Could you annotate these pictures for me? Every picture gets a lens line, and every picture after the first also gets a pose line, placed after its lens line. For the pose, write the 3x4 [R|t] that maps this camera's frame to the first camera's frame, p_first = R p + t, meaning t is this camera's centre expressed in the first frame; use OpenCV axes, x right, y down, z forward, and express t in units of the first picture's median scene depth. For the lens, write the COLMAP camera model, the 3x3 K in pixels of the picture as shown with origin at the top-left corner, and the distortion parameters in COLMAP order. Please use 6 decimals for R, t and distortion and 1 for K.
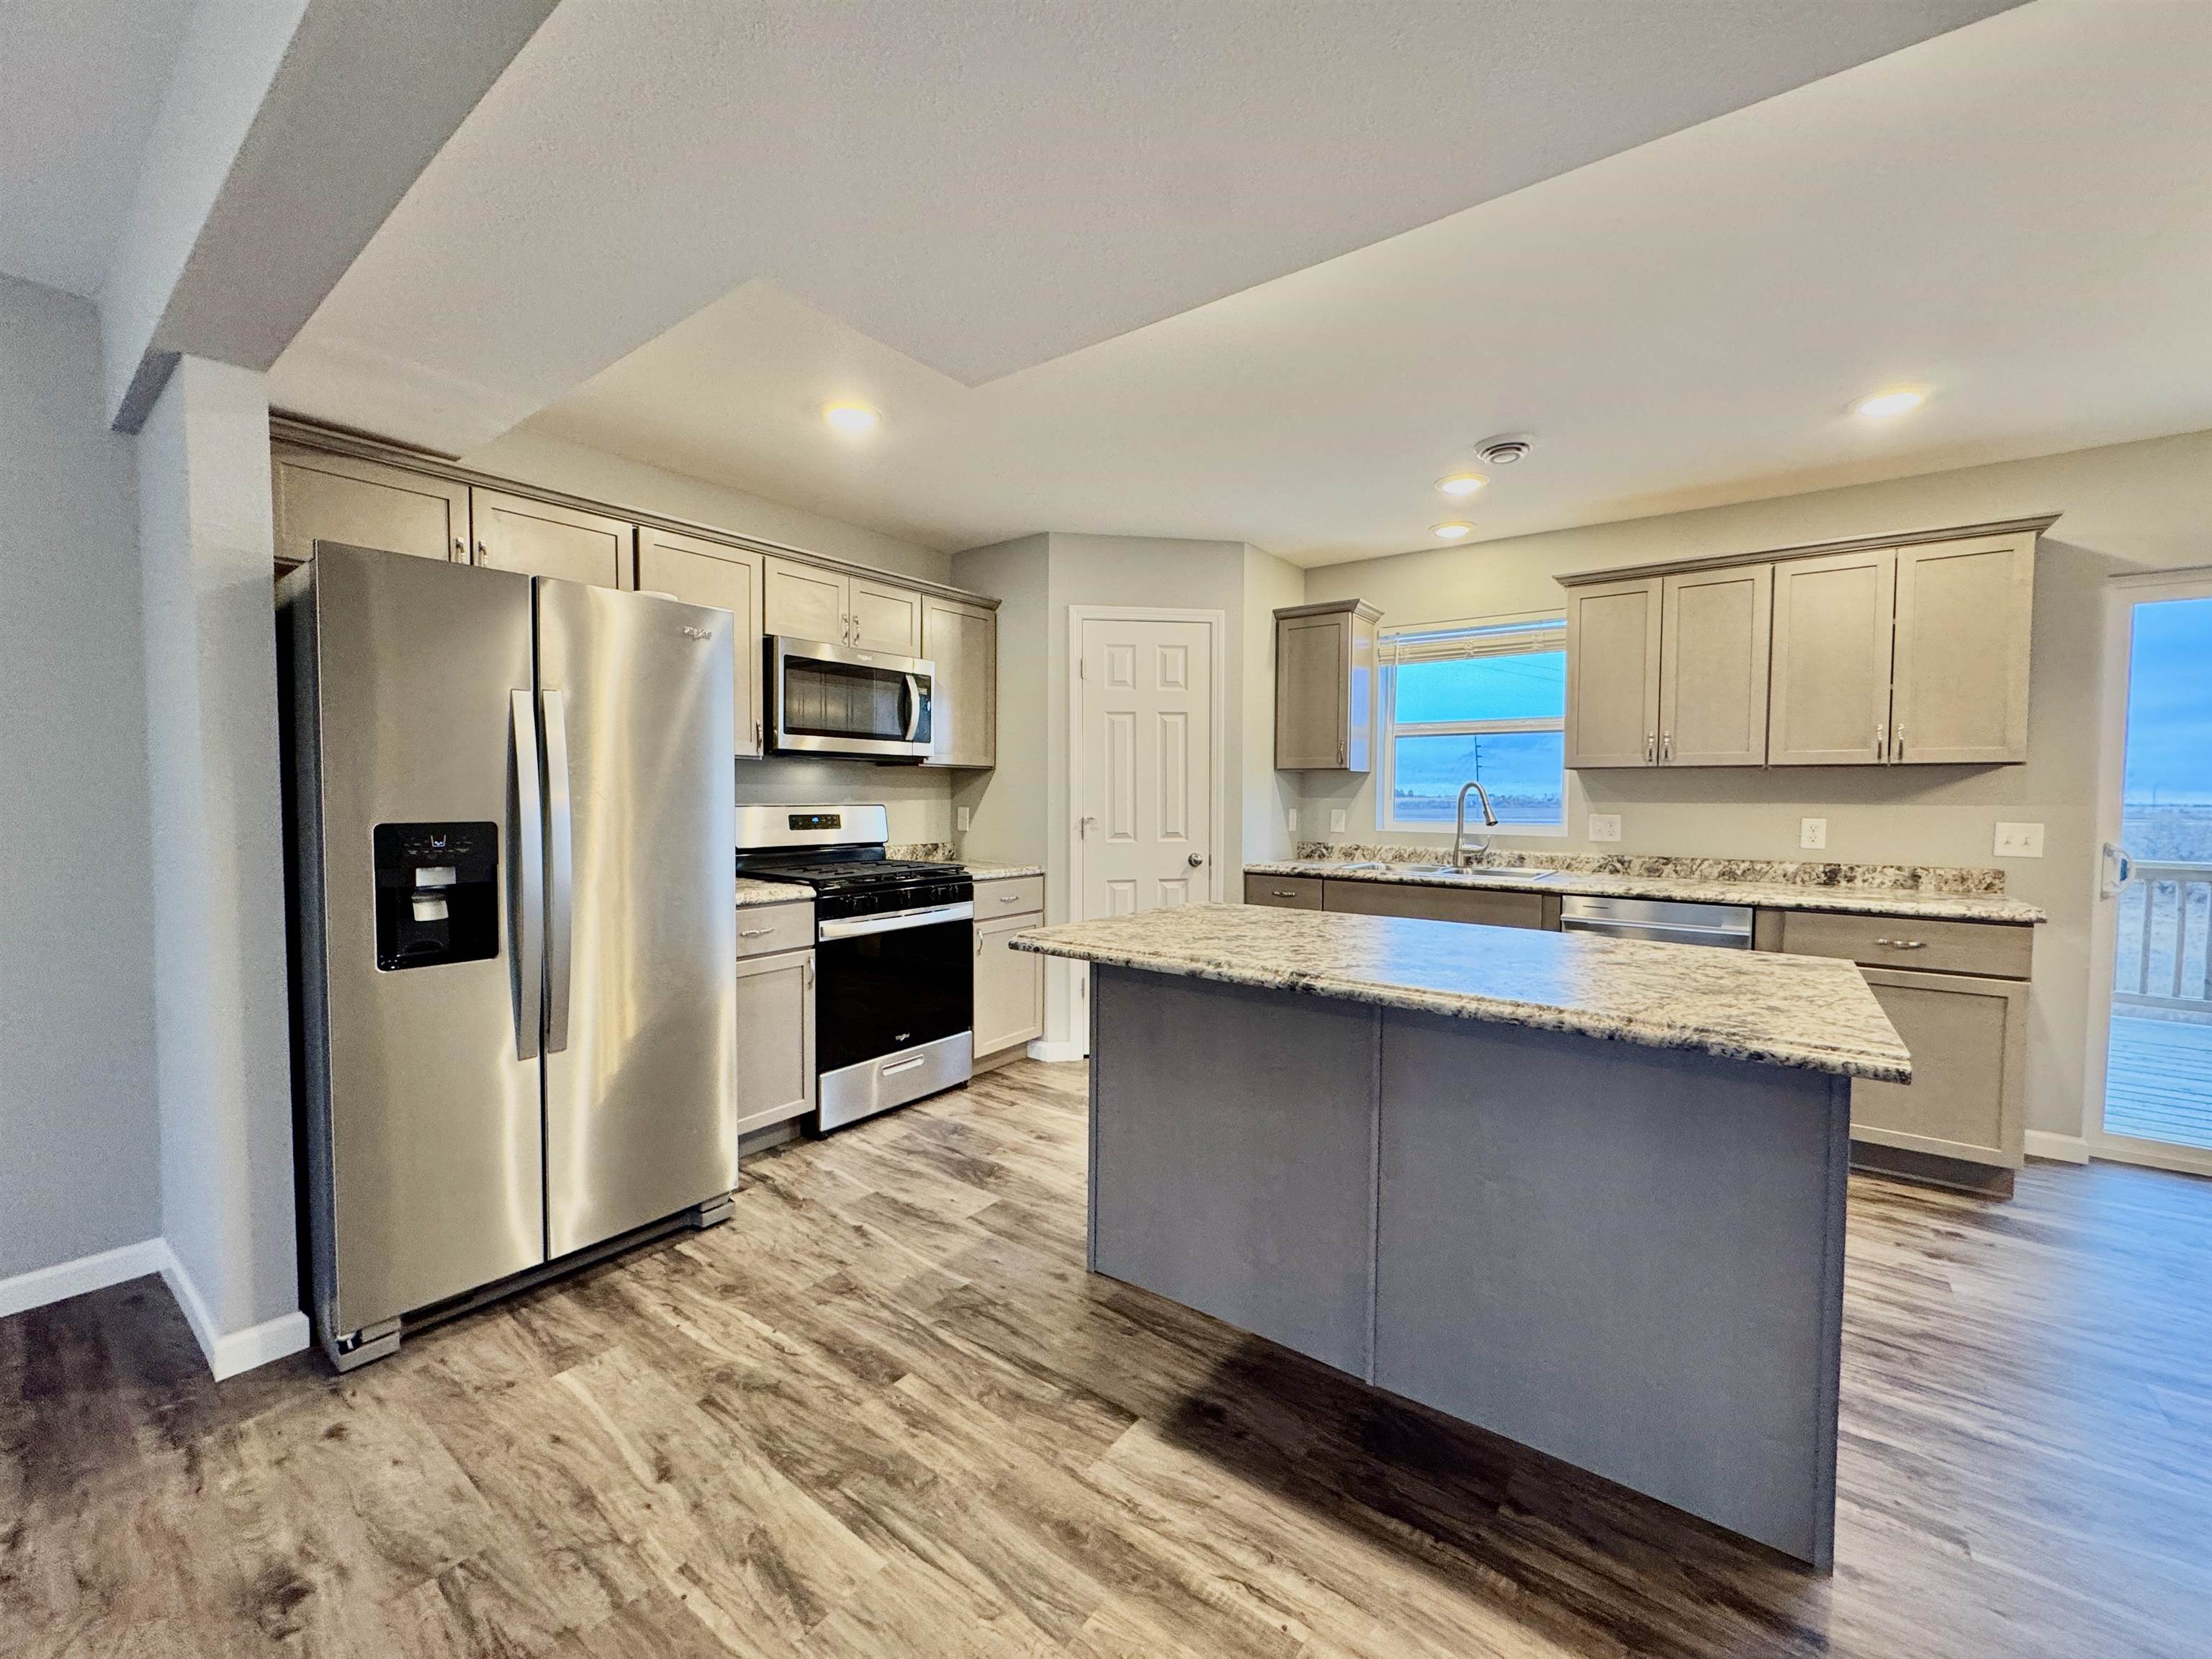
lens RADIAL K [[881.2, 0, 1106.6], [0, 881.2, 827.6], [0, 0, 1]] dist [0.000057, -0.000197]
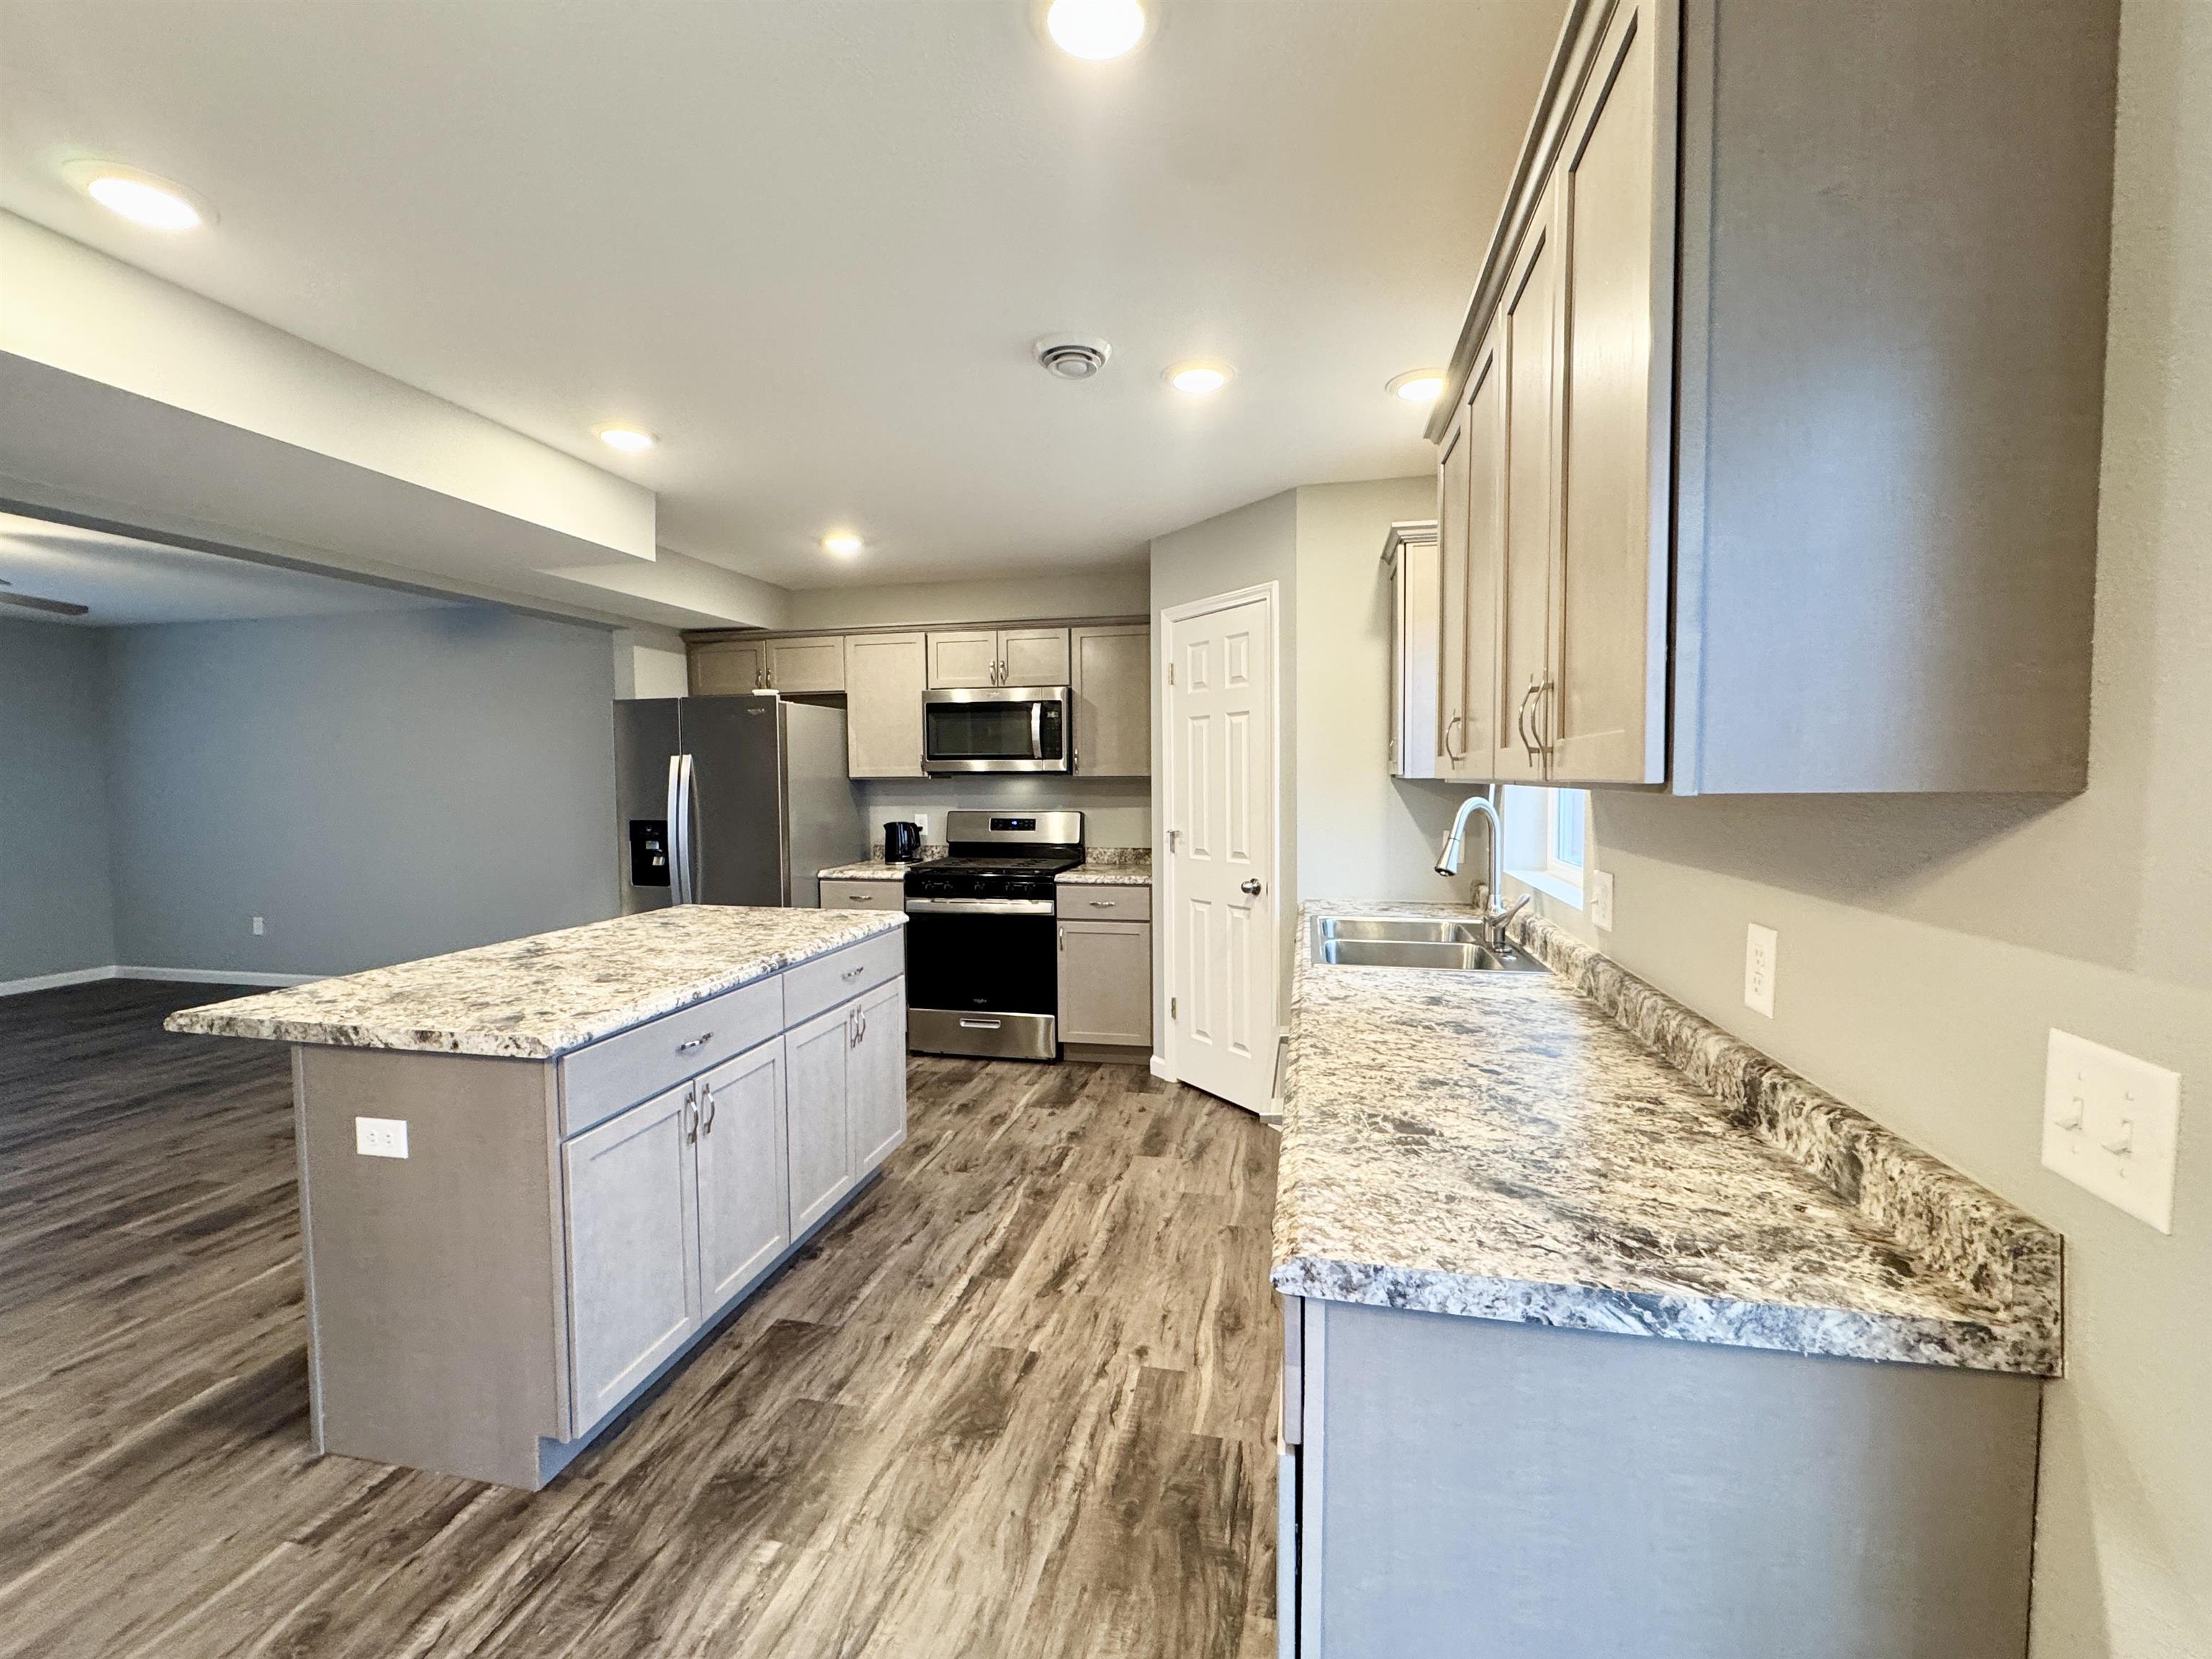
lens RADIAL K [[944.2, 0, 1111.7], [0, 944.2, 829.6], [0, 0, 1]] dist [0.000392, -0.000066]
pose [[0.414052, 0.044125, -0.909183, 1.058796], [-0.027474, 0.998975, 0.035971, -0.056744], [0.909838, 0.010085, 0.414840, 0.623529]]
